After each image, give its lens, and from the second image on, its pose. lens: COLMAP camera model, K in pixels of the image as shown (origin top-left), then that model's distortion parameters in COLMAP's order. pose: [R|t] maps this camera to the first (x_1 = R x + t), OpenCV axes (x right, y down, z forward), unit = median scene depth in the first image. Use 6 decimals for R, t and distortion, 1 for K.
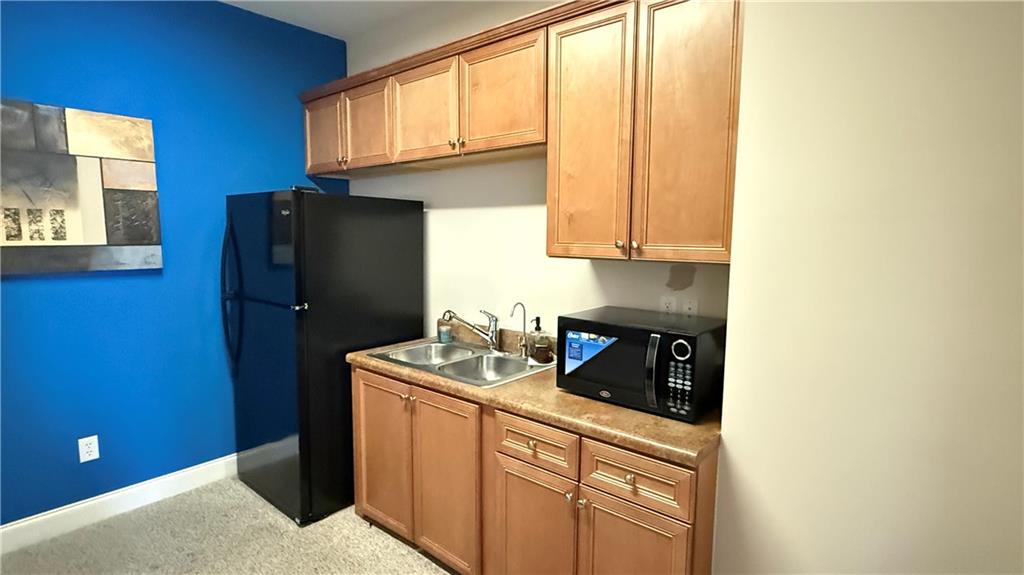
lens RADIAL K [[533.9, 0, 510.5], [0, 533.9, 290.6], [0, 0, 1]] dist [0.007462, -0.000045]
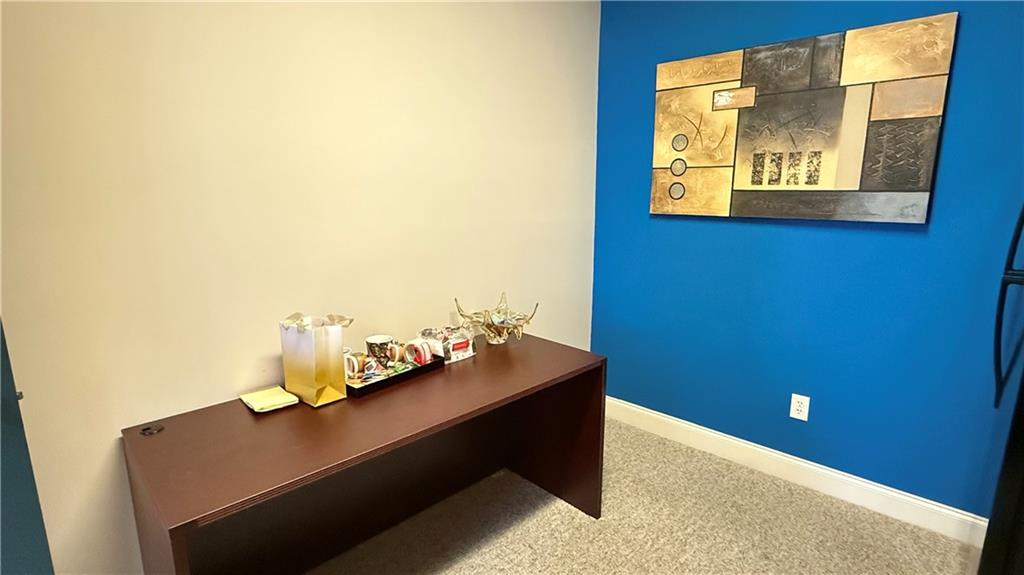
lens RADIAL K [[533.9, 0, 509.8], [0, 533.9, 287.7], [0, 0, 1]] dist [0.007462, -0.000045]
pose [[-0.081164, 0.194067, -0.977625, 0.148571], [-0.095860, 0.974794, 0.201463, -0.056161], [0.992080, 0.110066, -0.060515, 0.551844]]
